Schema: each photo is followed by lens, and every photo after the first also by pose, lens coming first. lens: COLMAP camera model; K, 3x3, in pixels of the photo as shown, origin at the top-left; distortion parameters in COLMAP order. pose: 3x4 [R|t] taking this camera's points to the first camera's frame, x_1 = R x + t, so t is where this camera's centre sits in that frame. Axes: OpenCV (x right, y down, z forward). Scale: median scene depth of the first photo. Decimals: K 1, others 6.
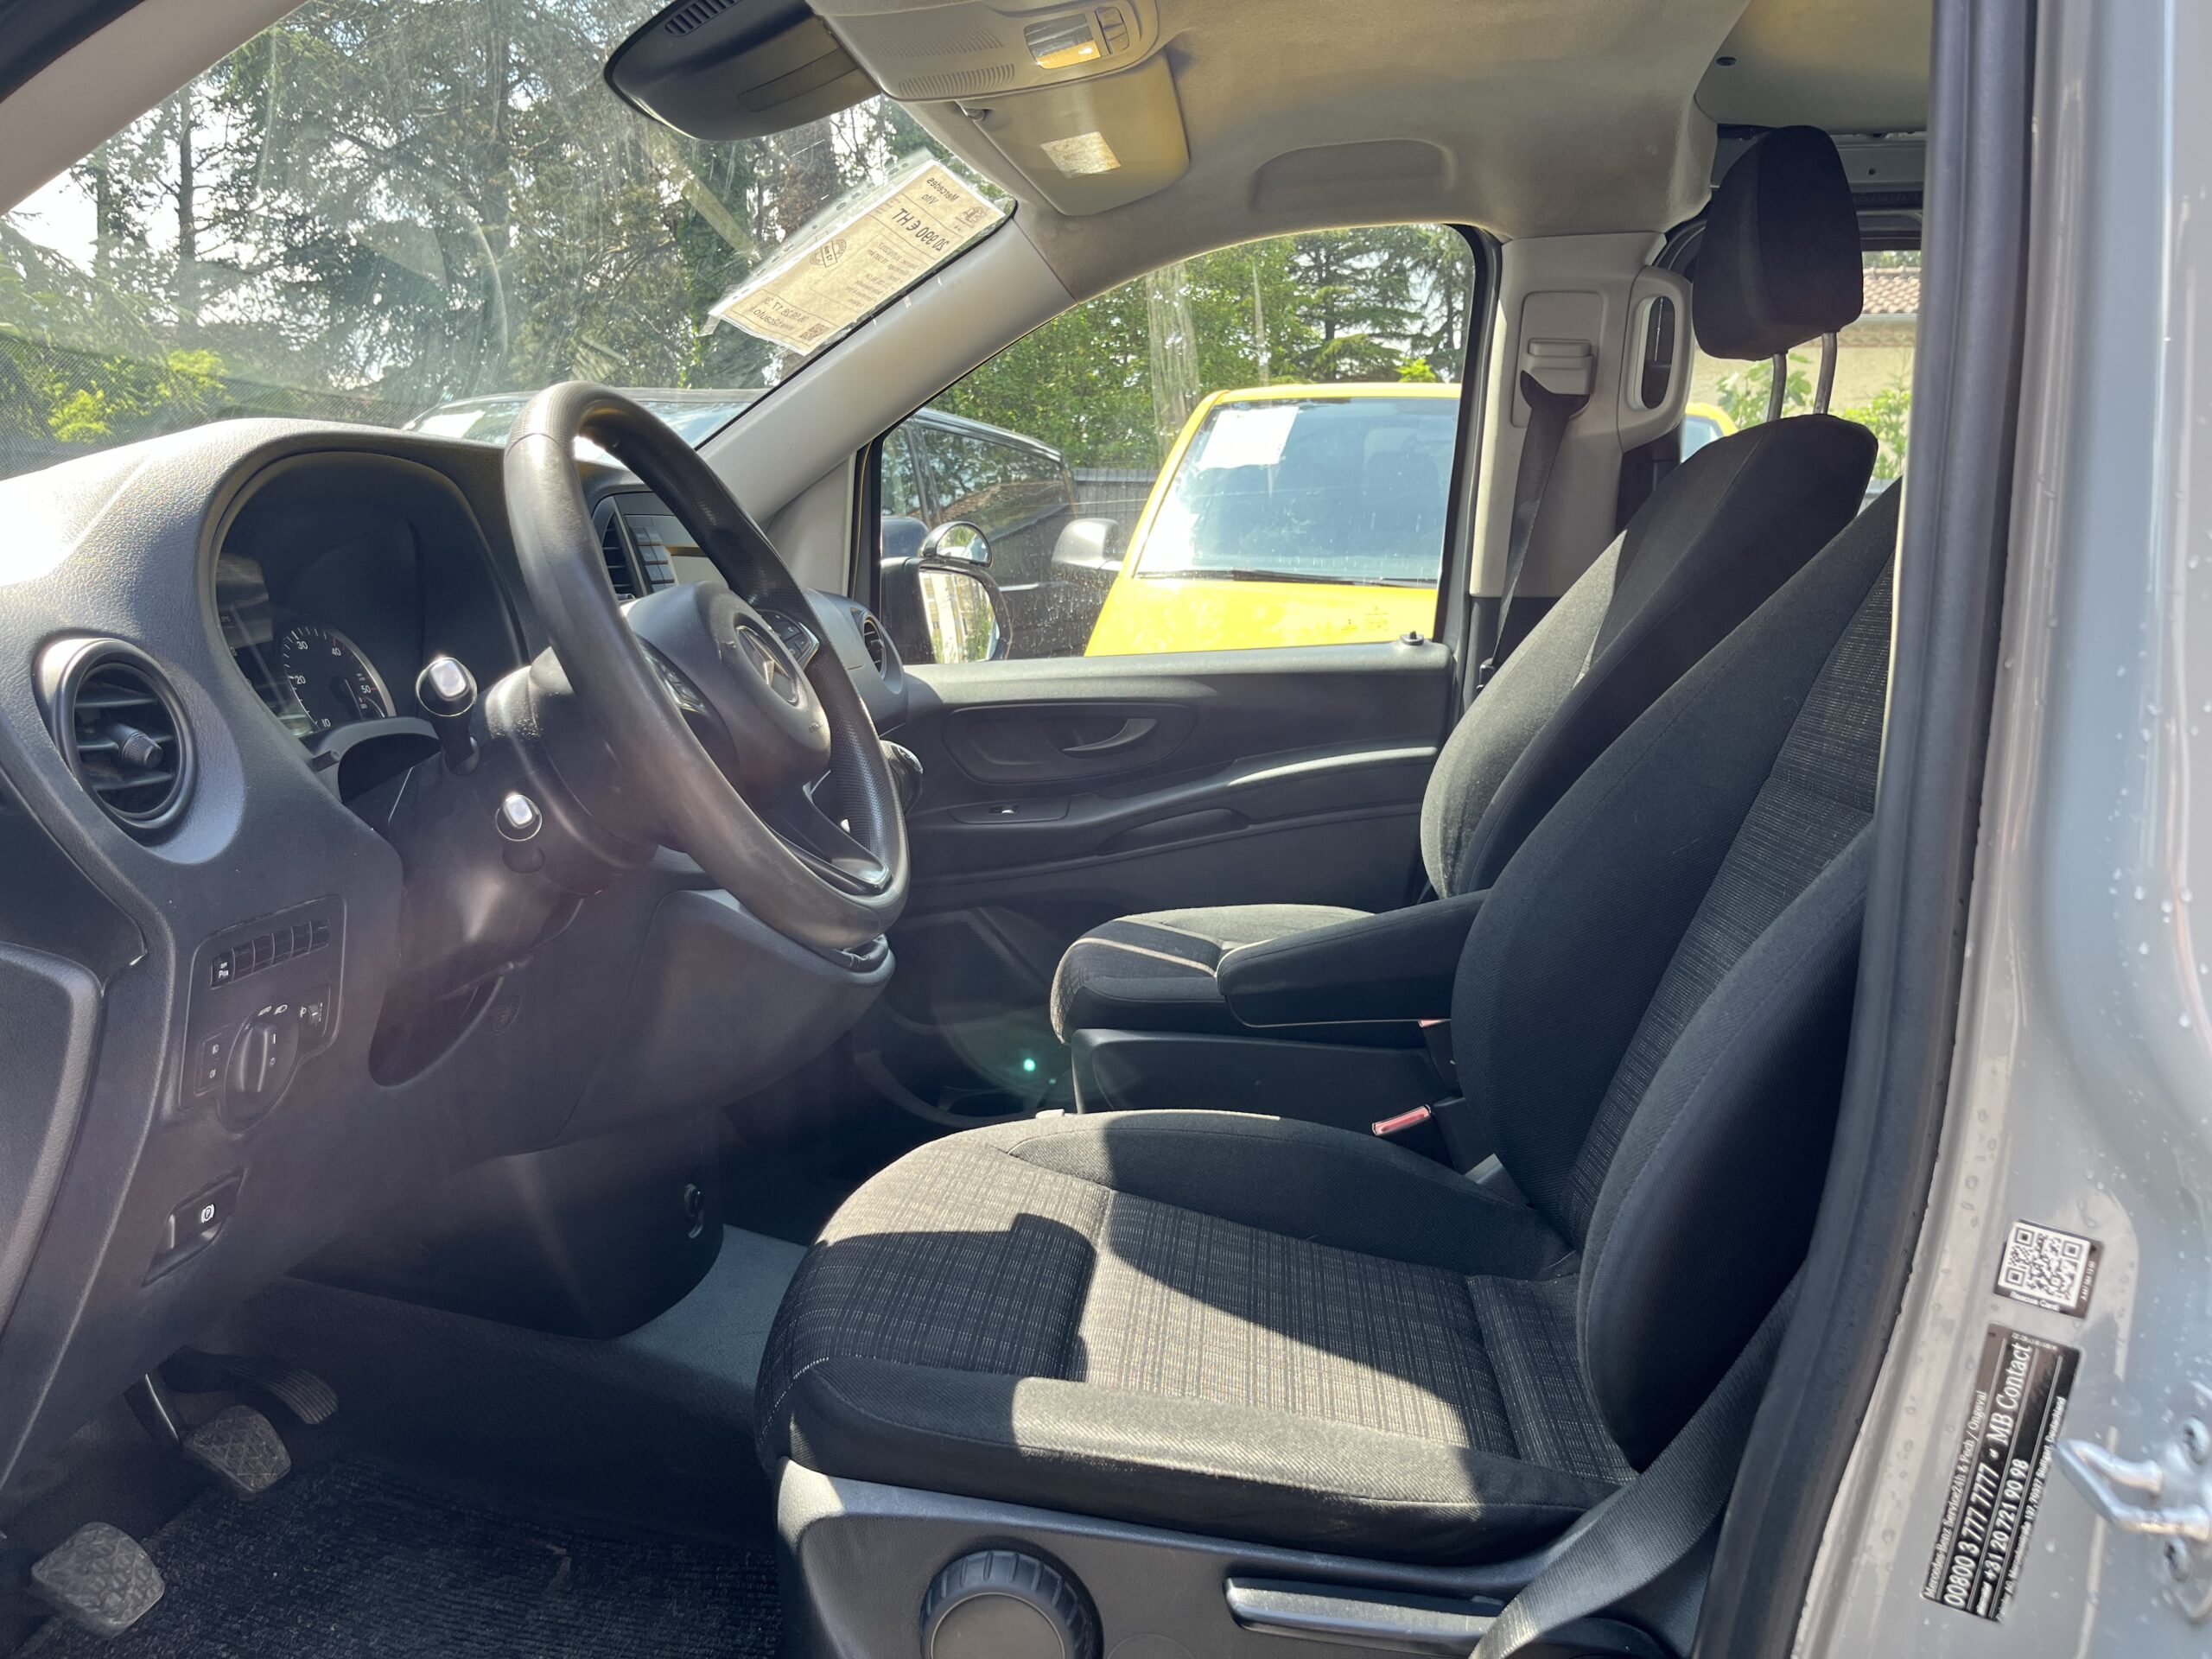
lens RADIAL K [[1648.6, 0, 1115.9], [0, 1648.6, 850.8], [0, 0, 1]] dist [0.070074, -0.102588]
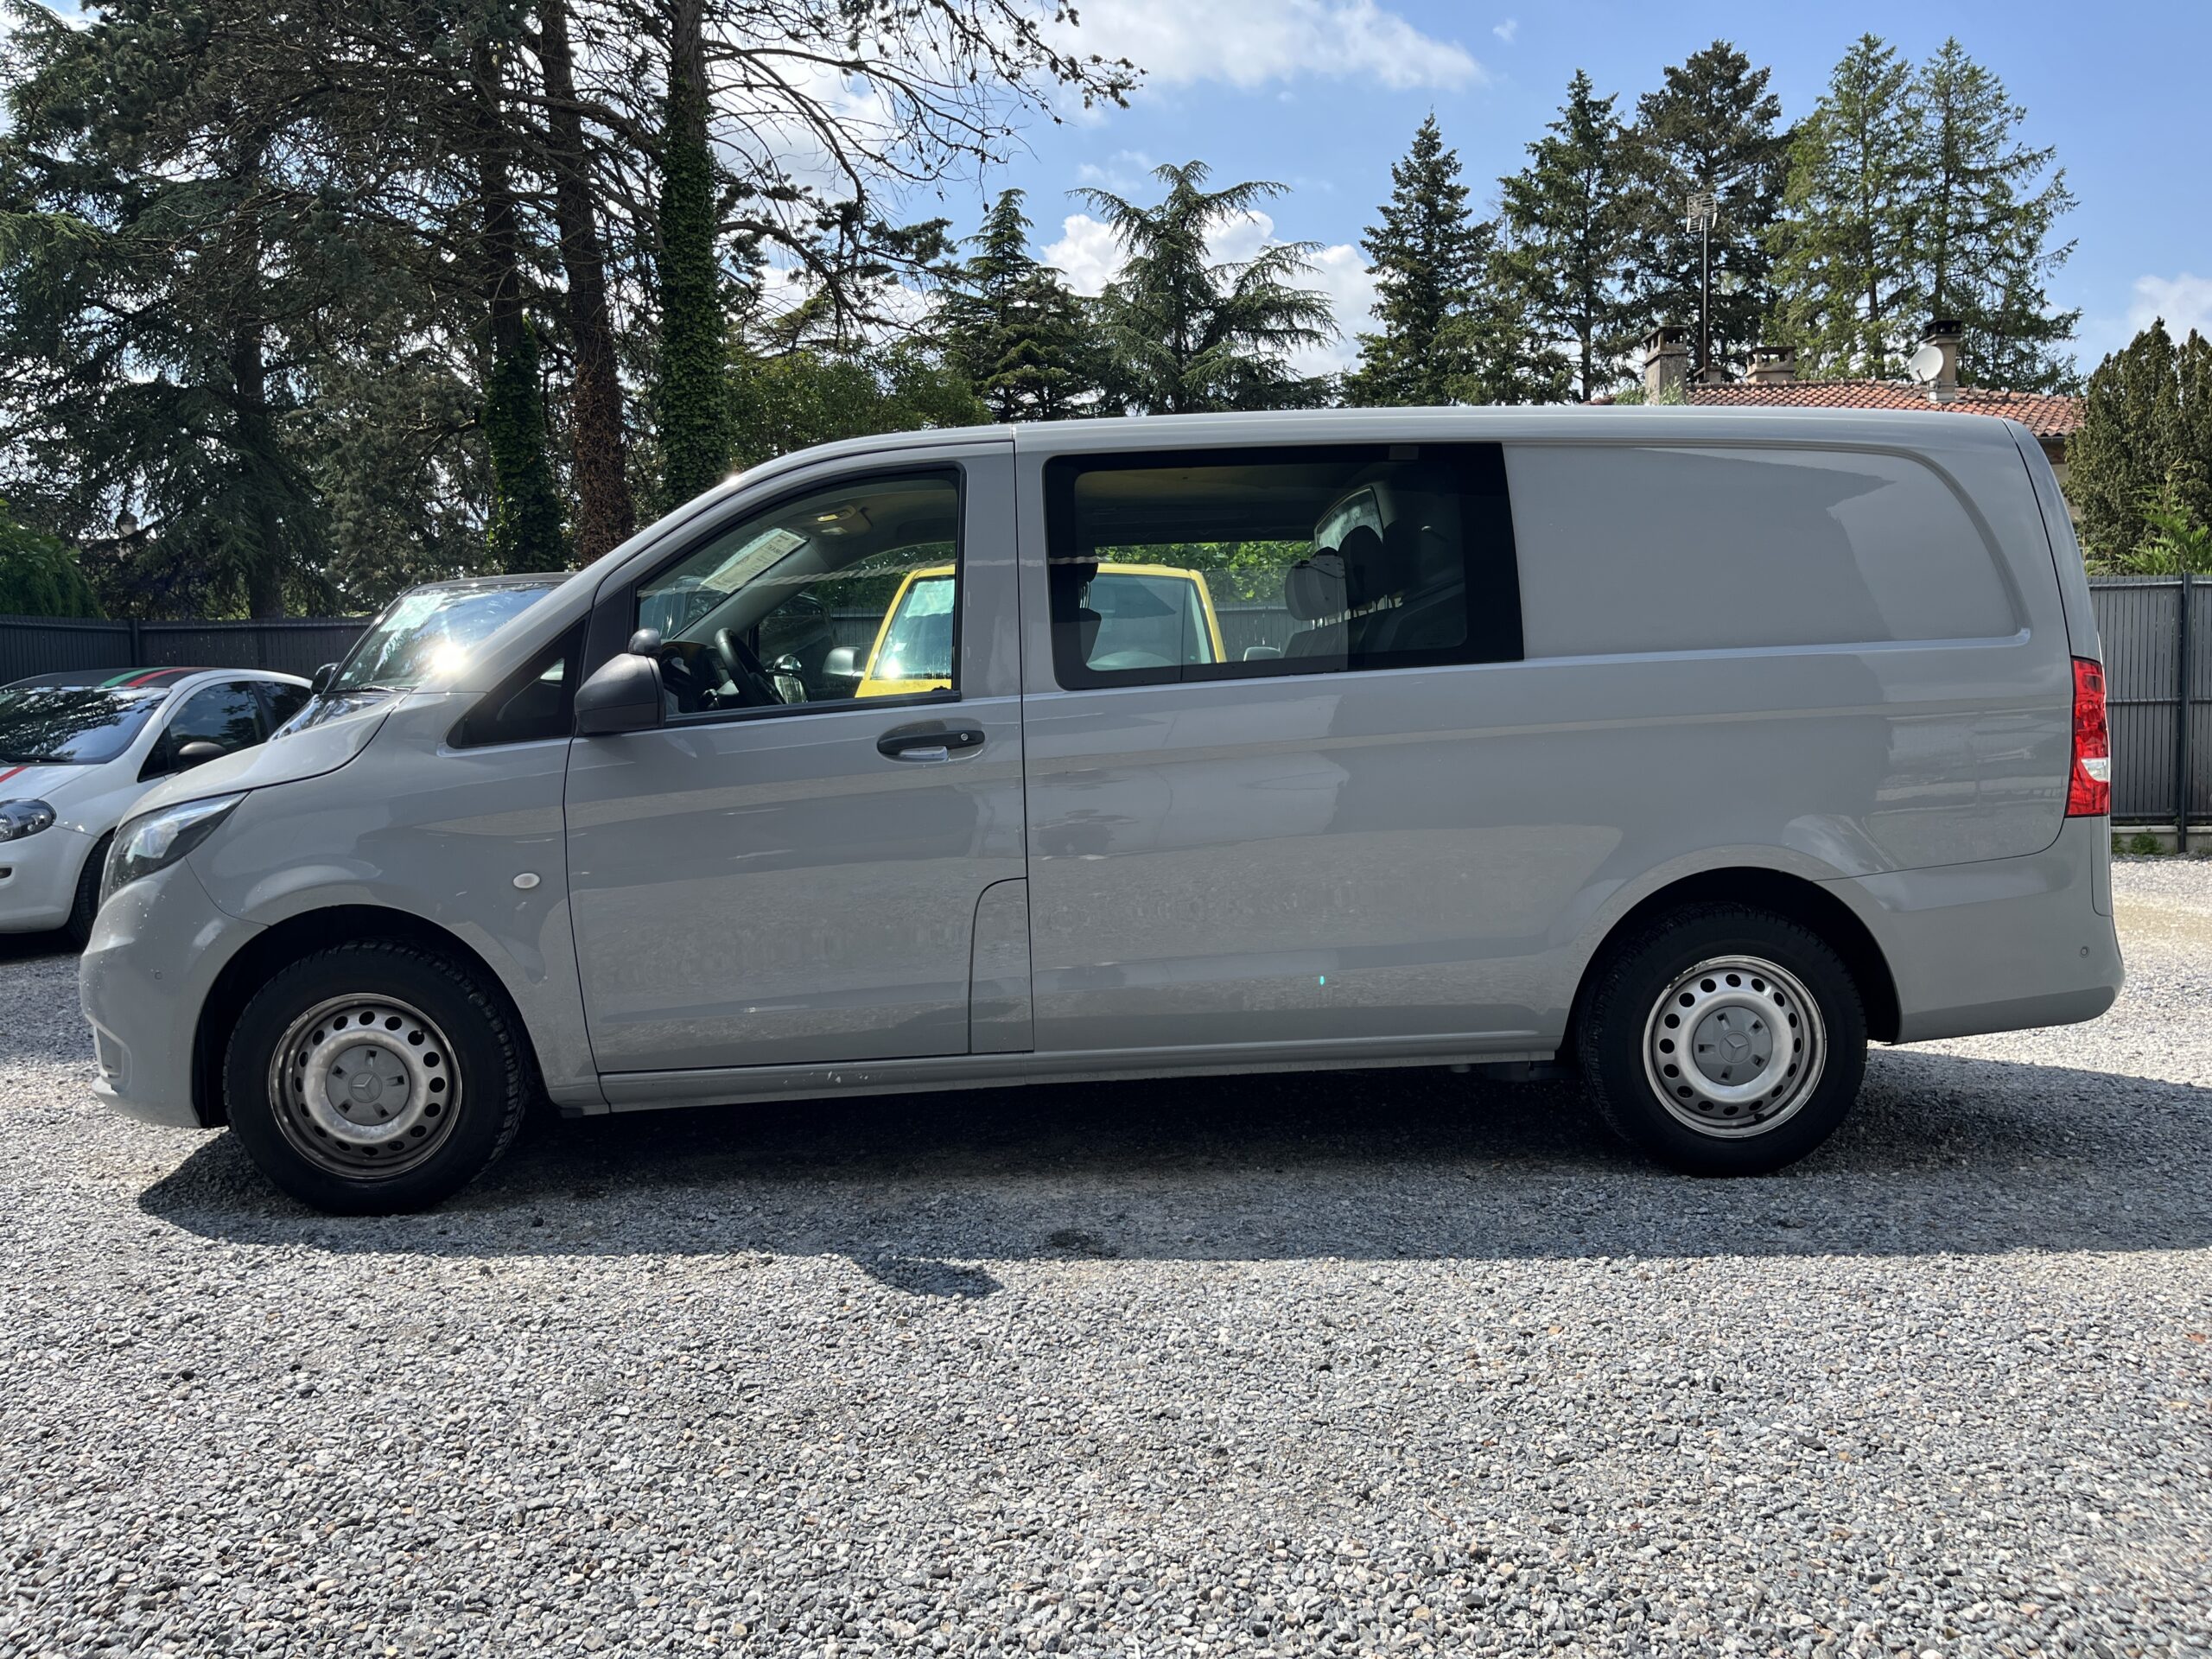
lens RADIAL K [[1648.6, 0, 1078.1], [0, 1648.6, 844.0], [0, 0, 1]] dist [0.070074, -0.102588]
pose [[0.991491, -0.053657, 0.118604, 0.011124], [0.061926, 0.995818, -0.067167, 0.134682], [-0.114504, 0.073940, 0.990667, -0.721385]]
